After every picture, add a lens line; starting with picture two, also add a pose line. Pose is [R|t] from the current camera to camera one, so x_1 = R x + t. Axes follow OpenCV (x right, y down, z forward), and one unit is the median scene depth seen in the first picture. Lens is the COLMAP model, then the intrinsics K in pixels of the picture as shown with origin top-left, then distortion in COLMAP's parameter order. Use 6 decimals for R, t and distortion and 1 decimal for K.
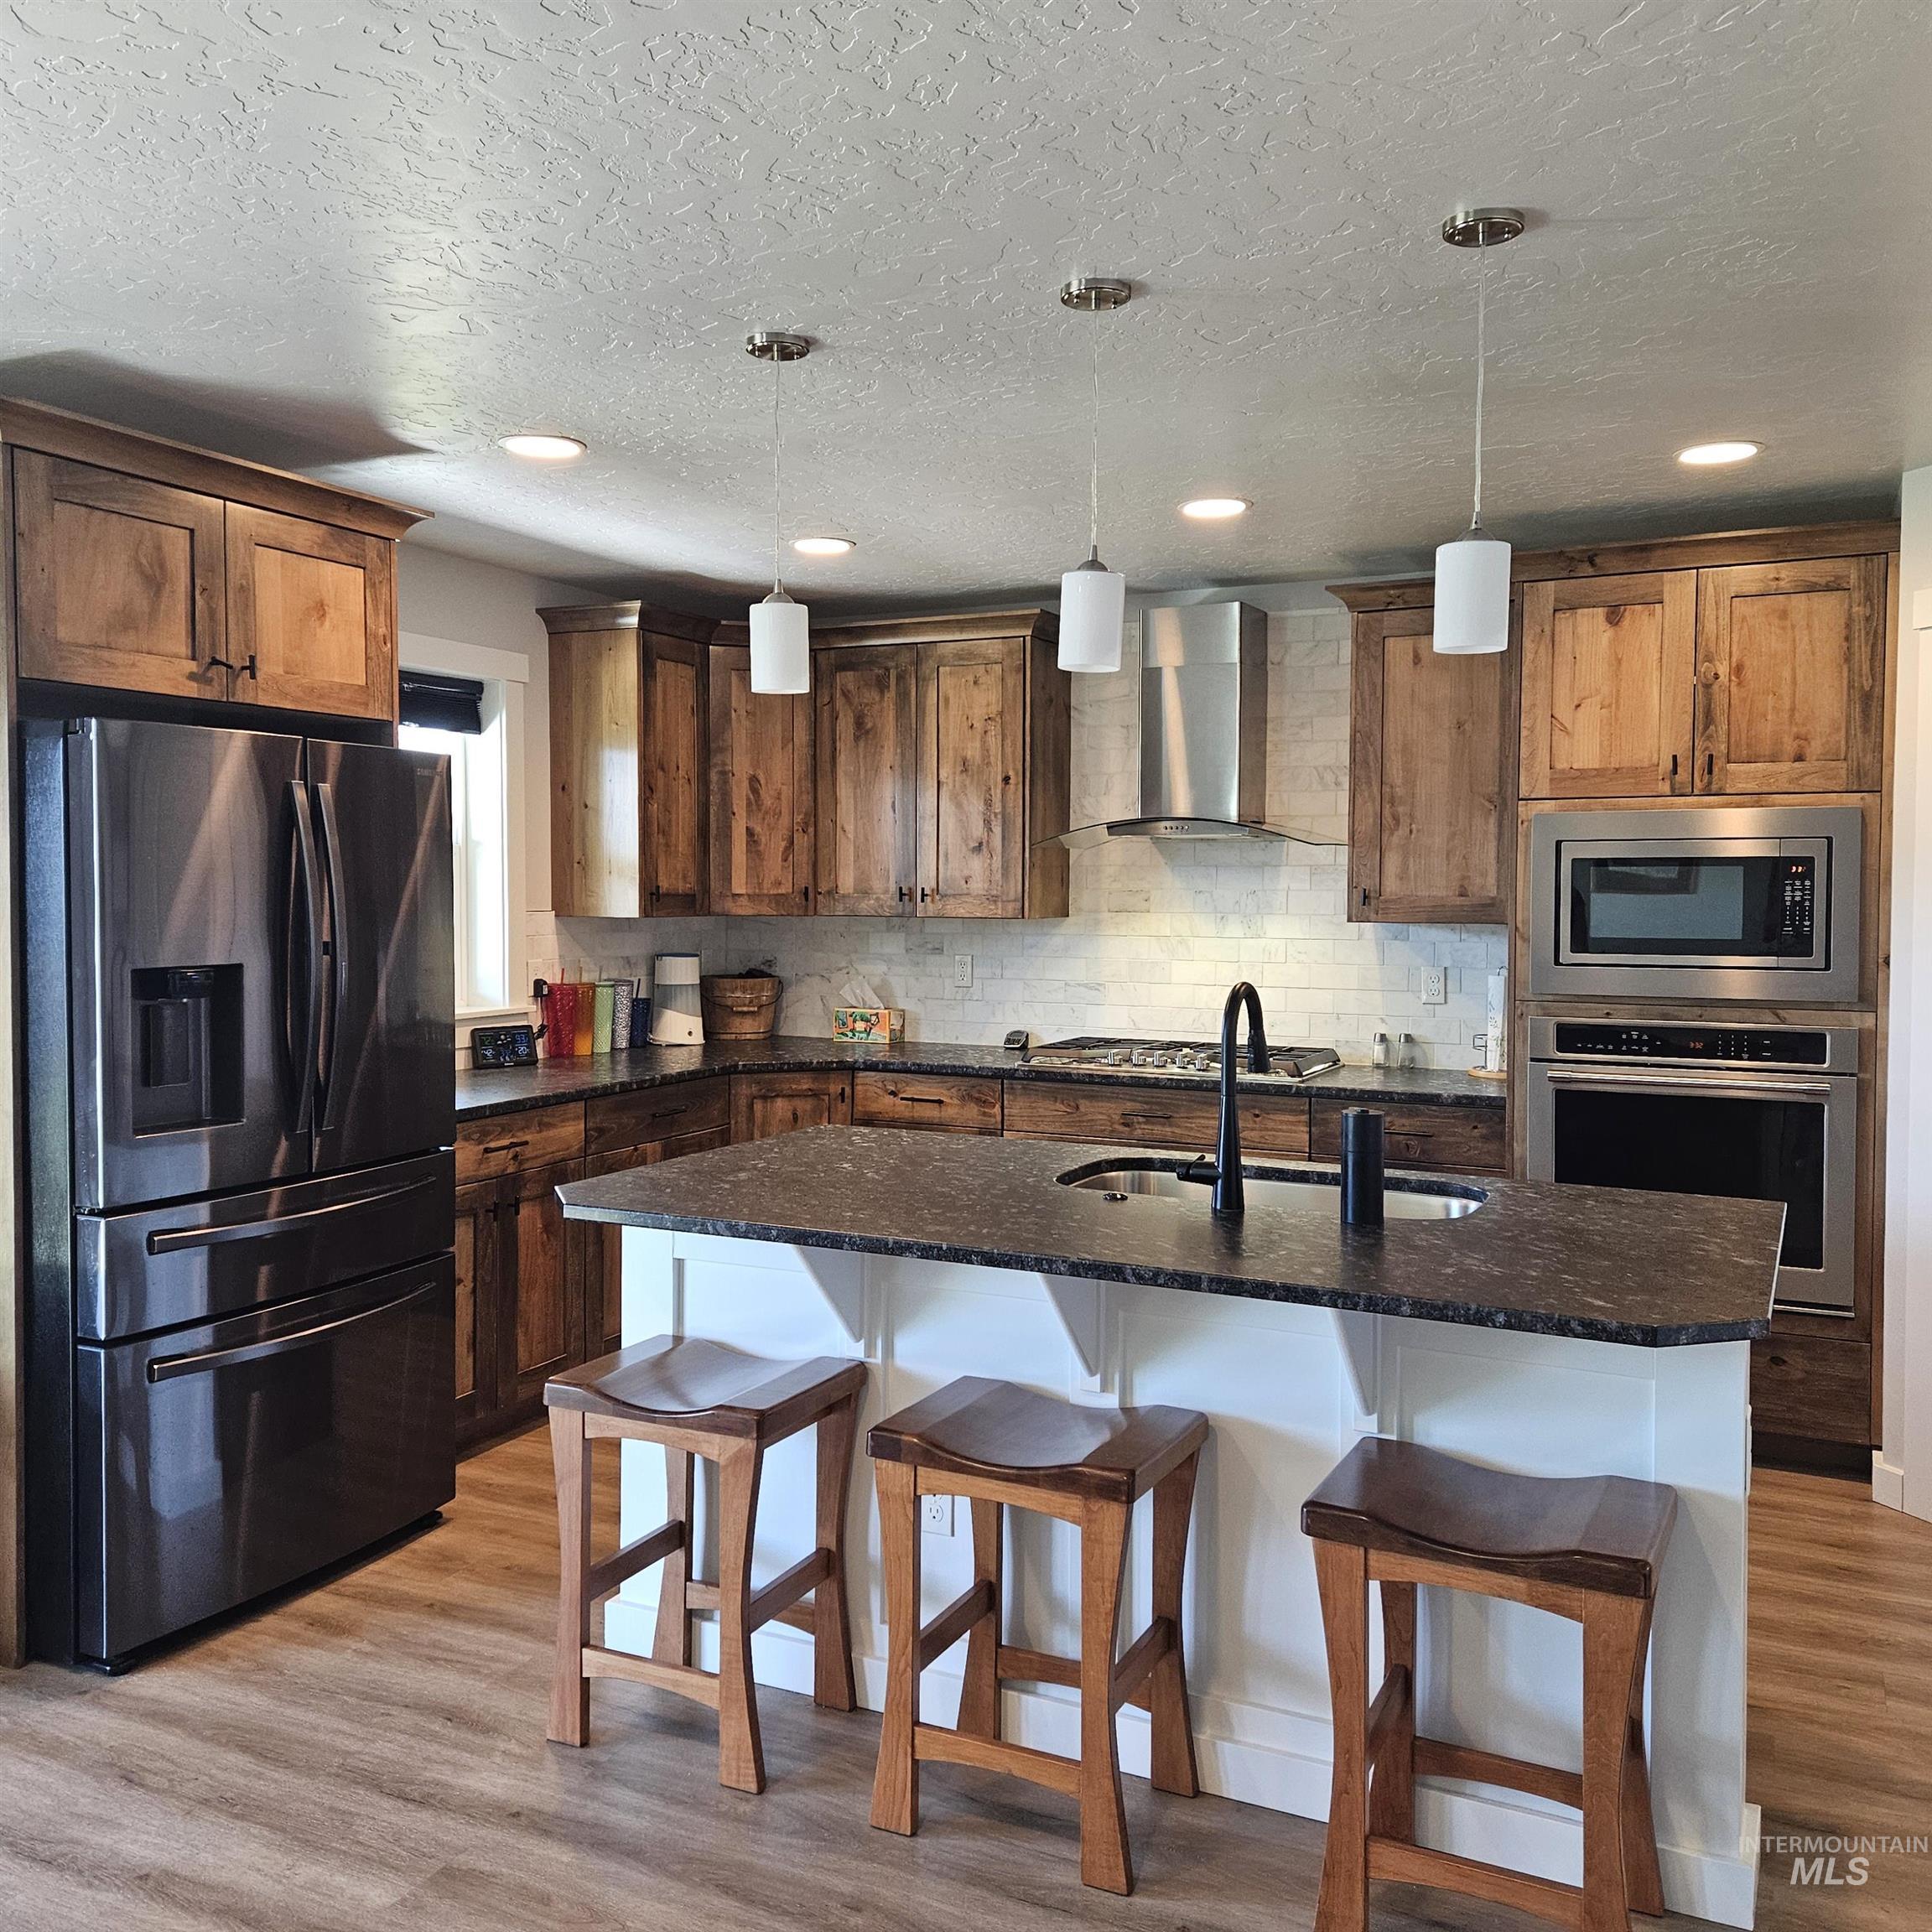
lens RADIAL K [[1704.5, 0, 965.1], [0, 1704.5, 960.3], [0, 0, 1]] dist [0.120489, -0.197627]
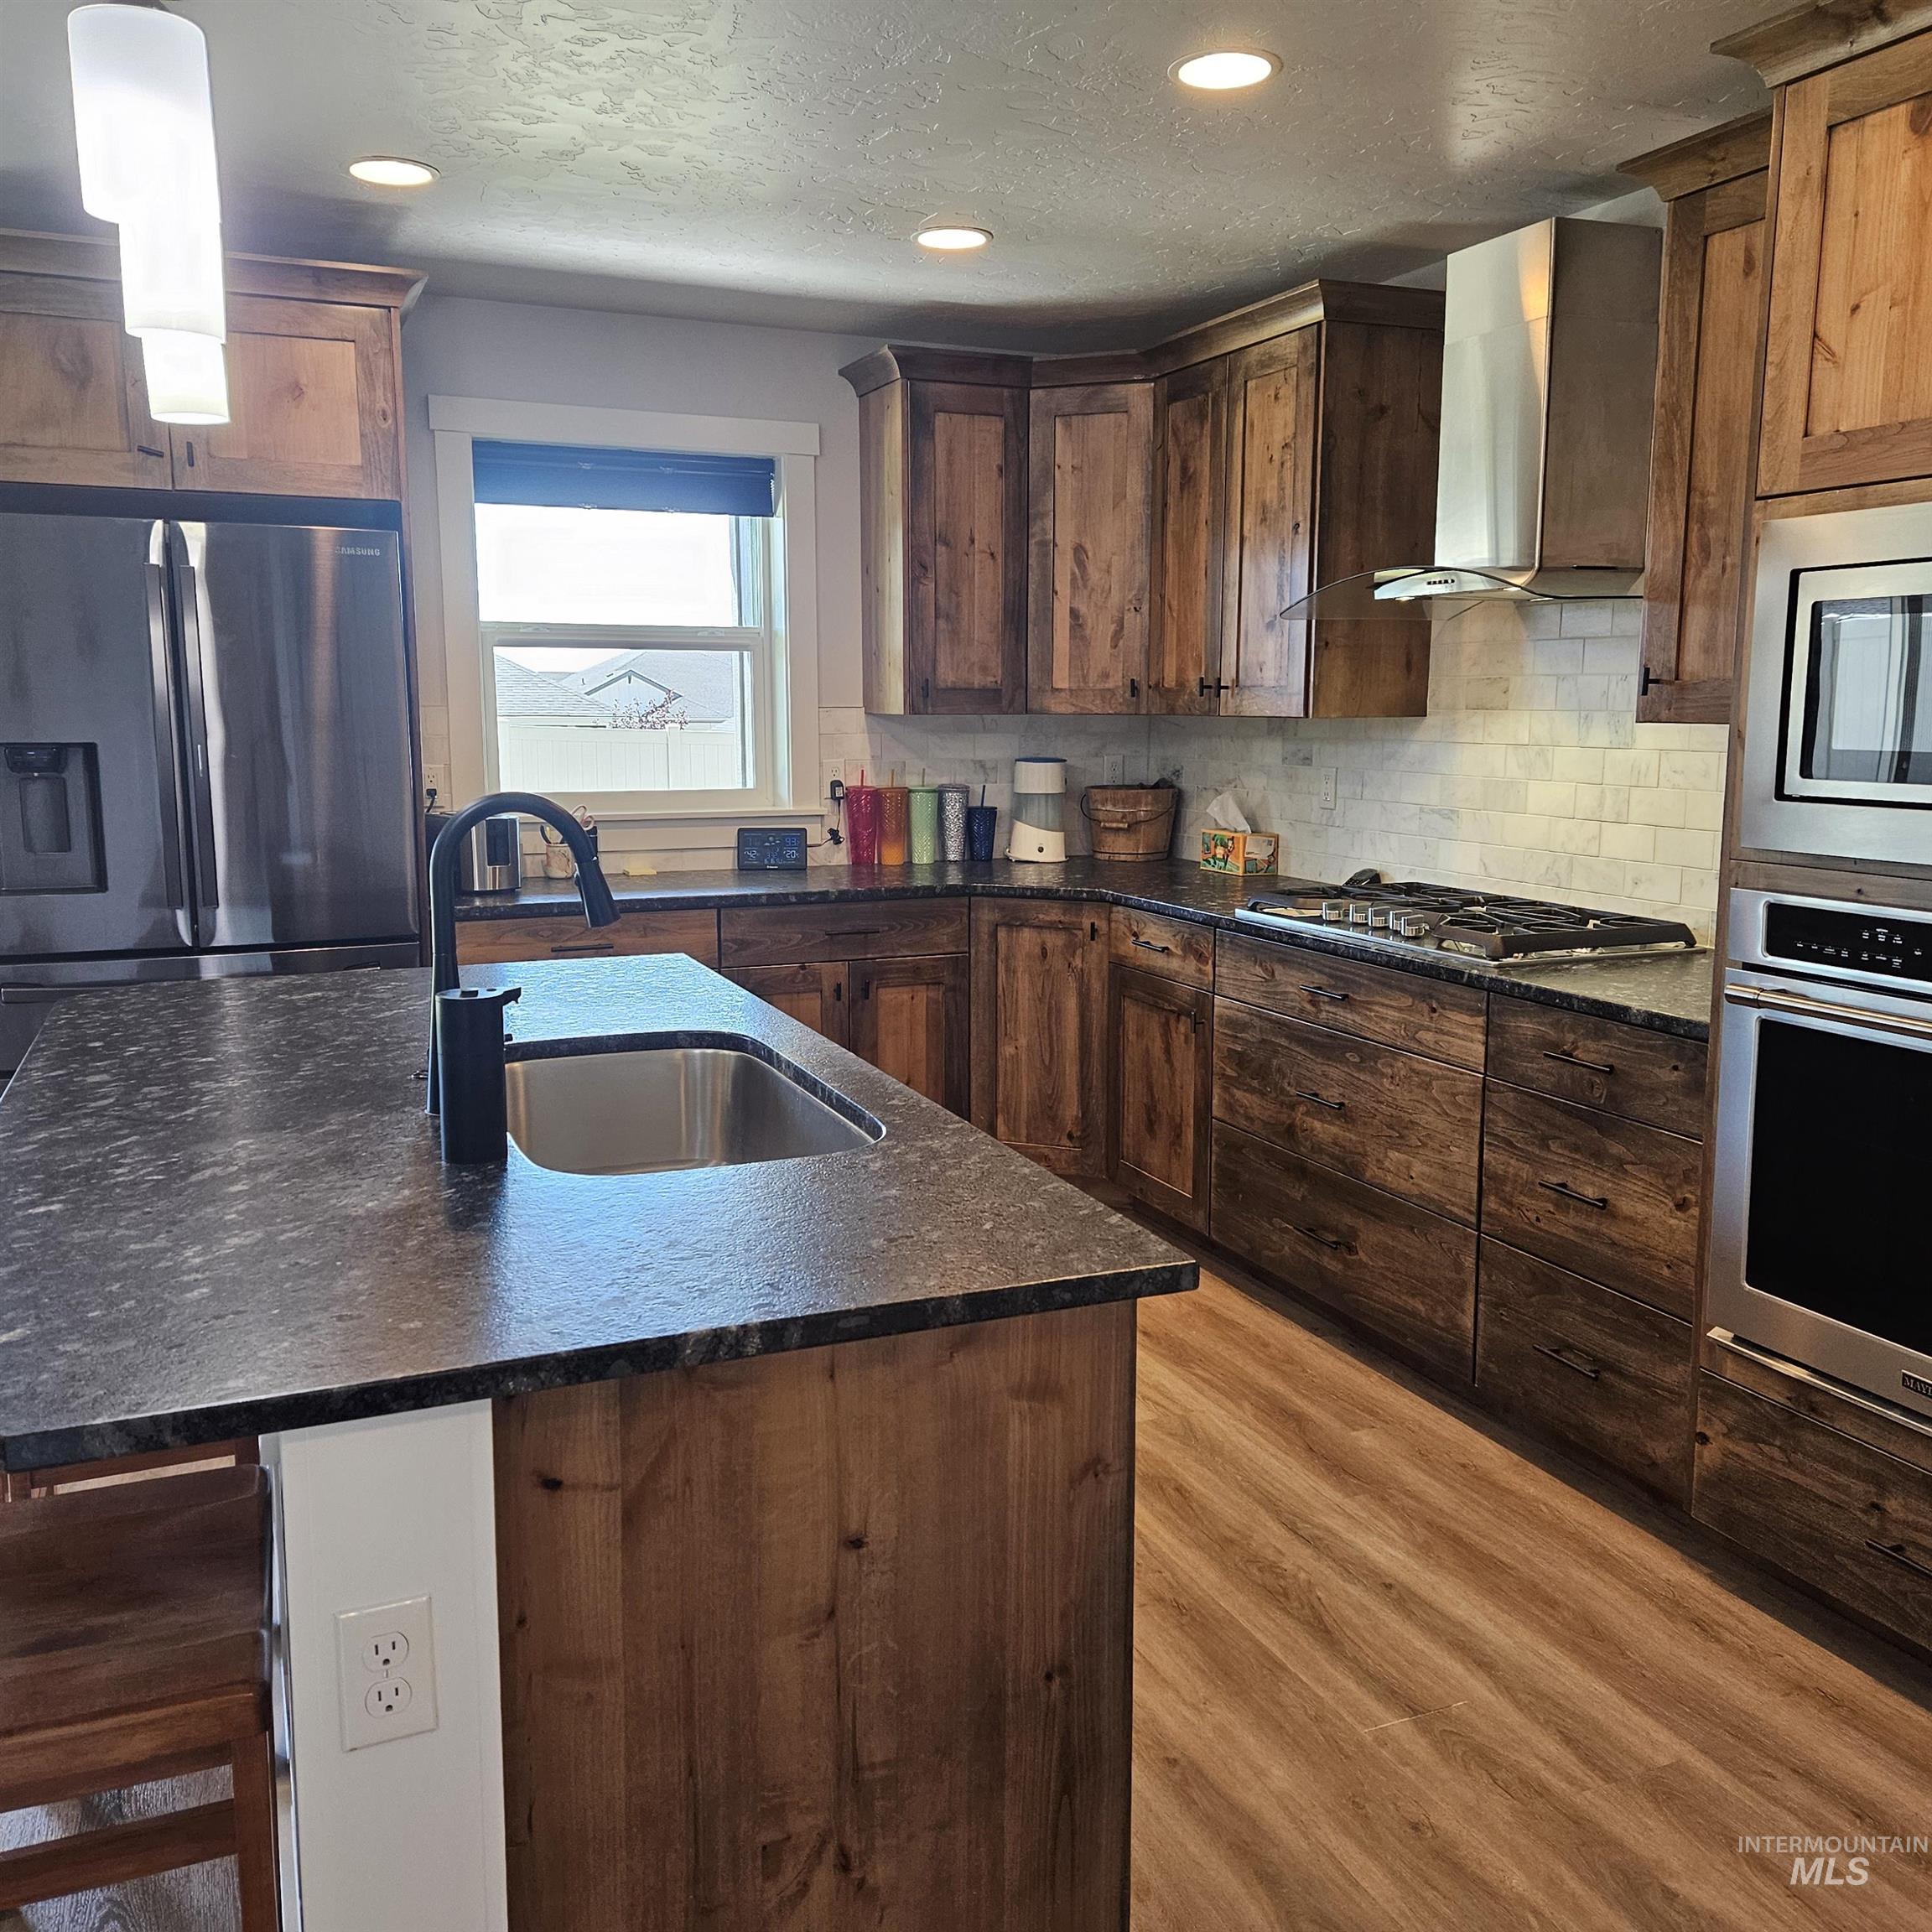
lens RADIAL K [[1708.3, 0, 976.1], [0, 1708.3, 962.7], [0, 0, 1]] dist [0.095437, -0.094100]
pose [[0.759260, 0.098039, -0.643360, 0.423061], [-0.027388, 0.992525, 0.118925, -0.003575], [0.650211, -0.072674, 0.756270, 0.332190]]
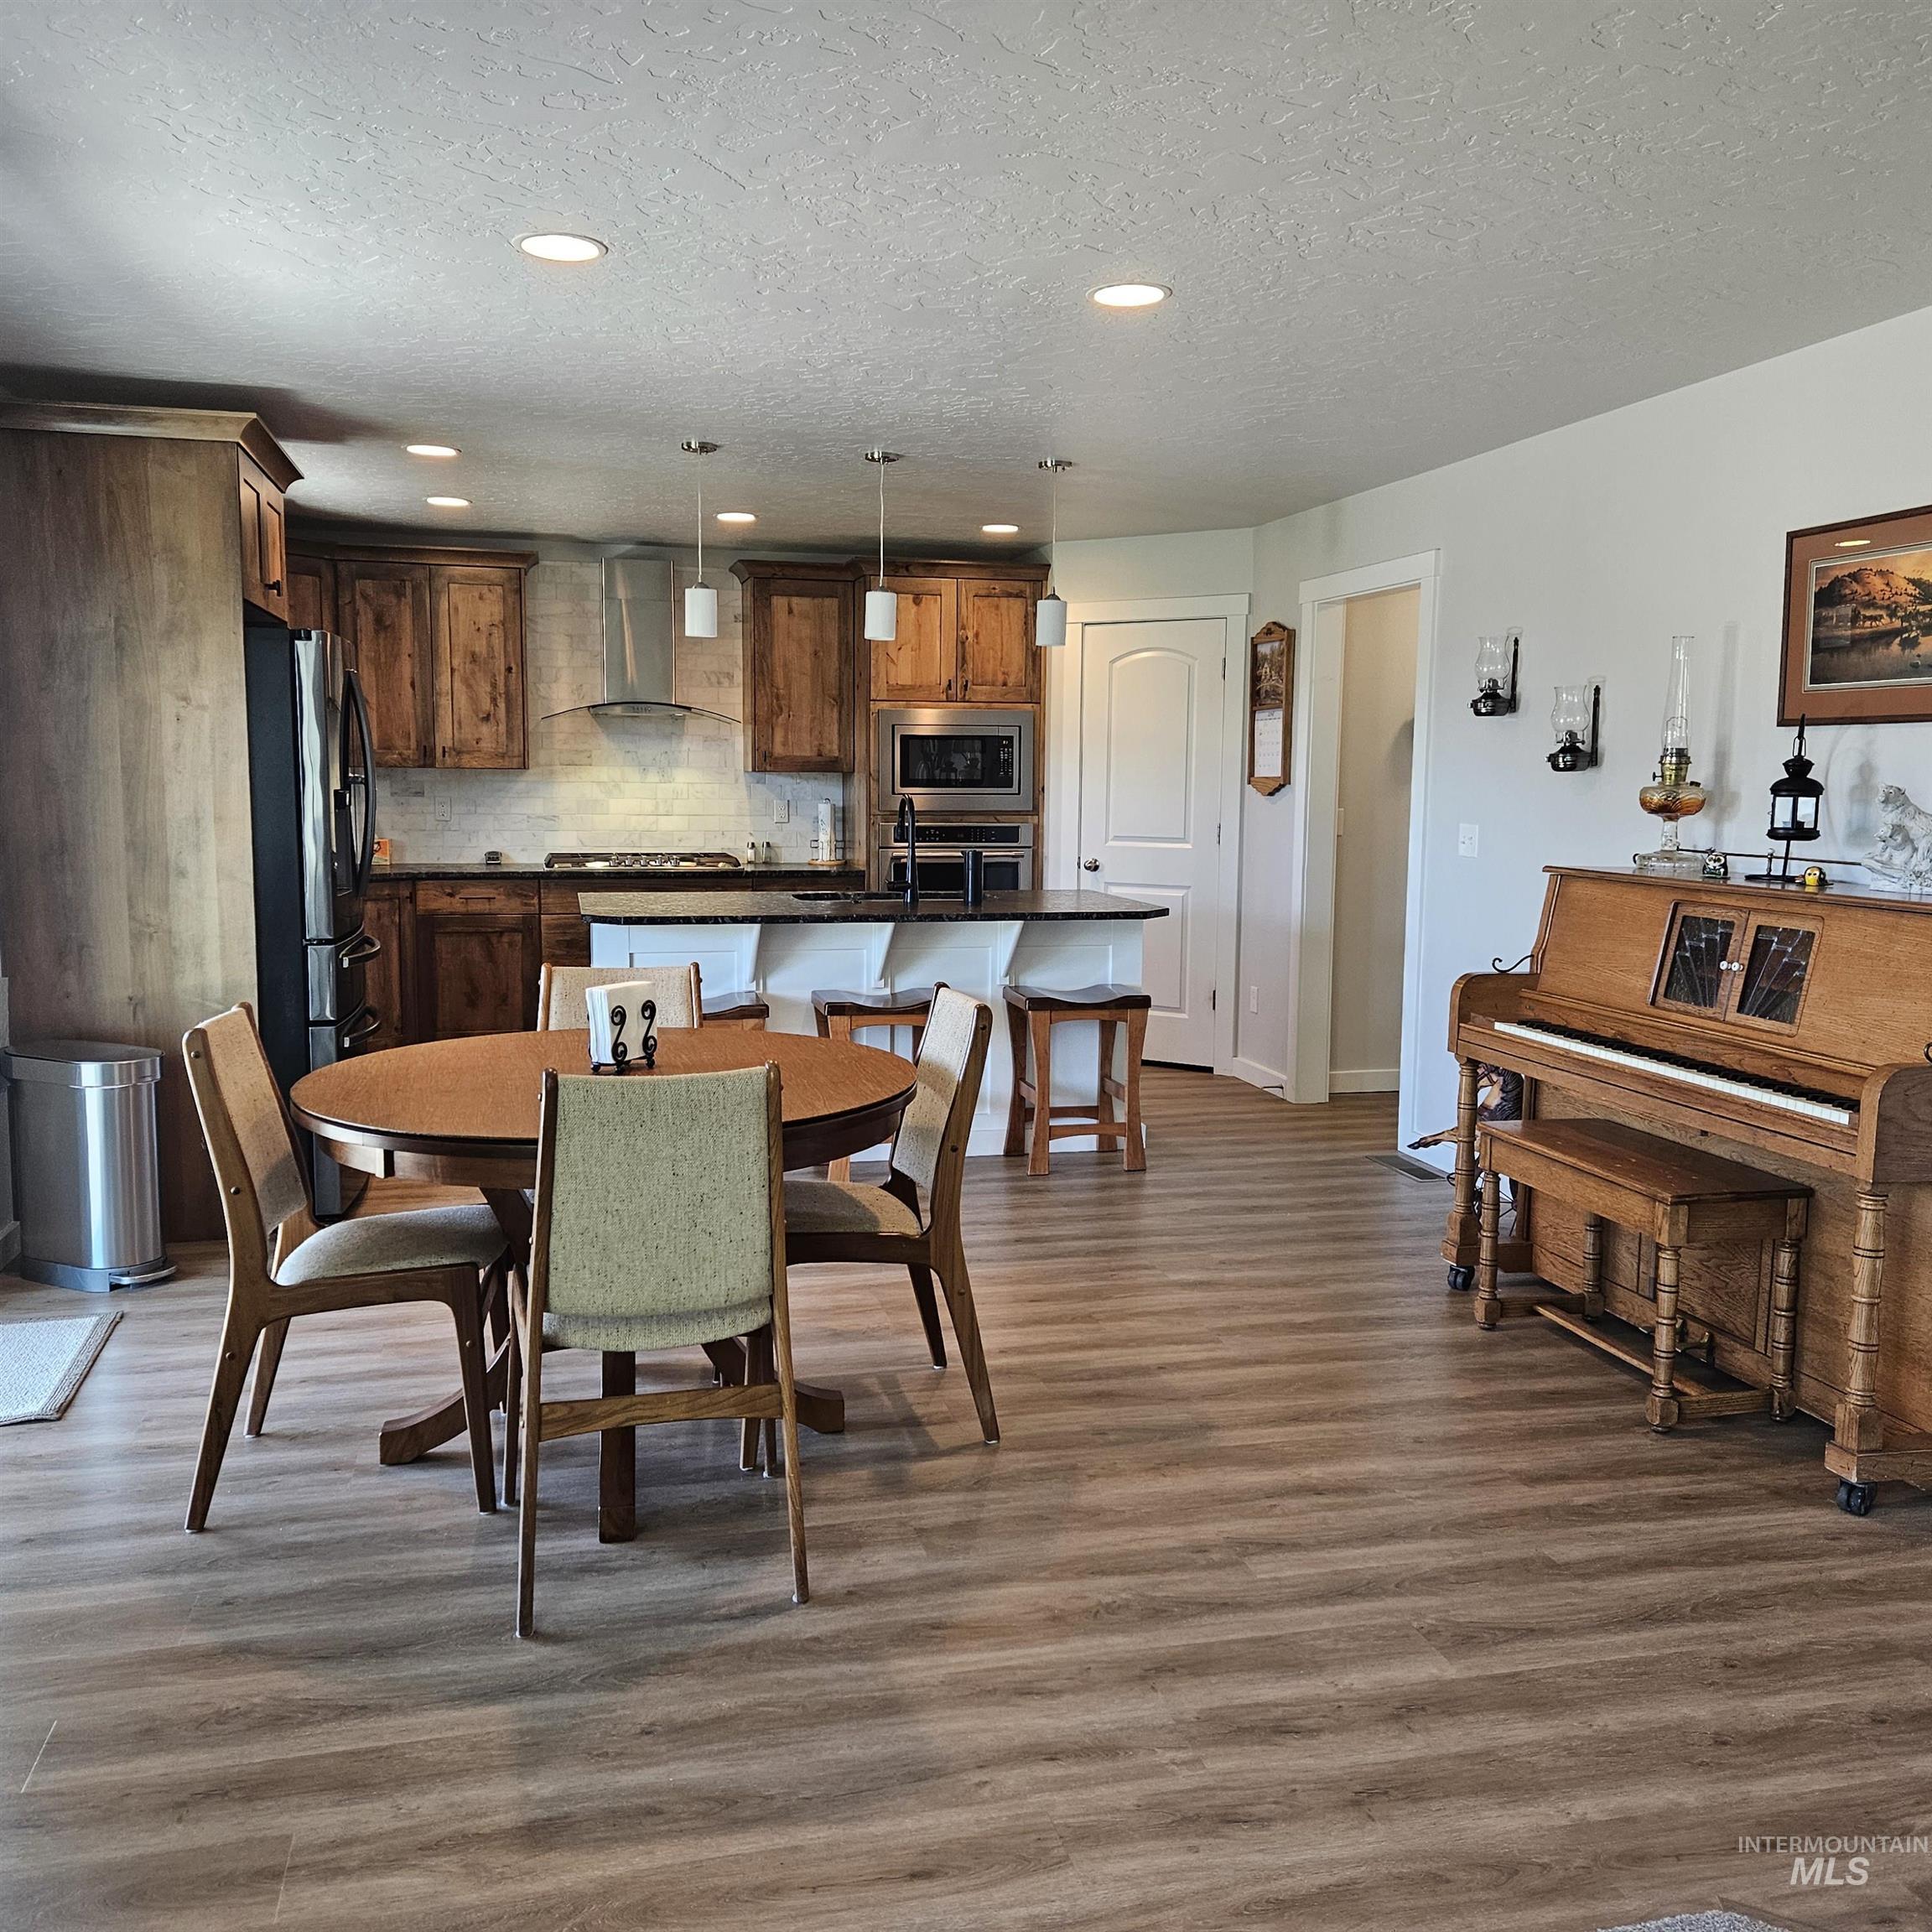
lens RADIAL K [[1704.5, 0, 965.1], [0, 1704.5, 960.3], [0, 0, 1]] dist [0.120489, -0.197627]
pose [[0.768528, -0.069224, 0.636061, -0.613932], [0.022077, 0.996407, 0.081767, 0.025836], [-0.639436, -0.048797, 0.767295, -0.348646]]
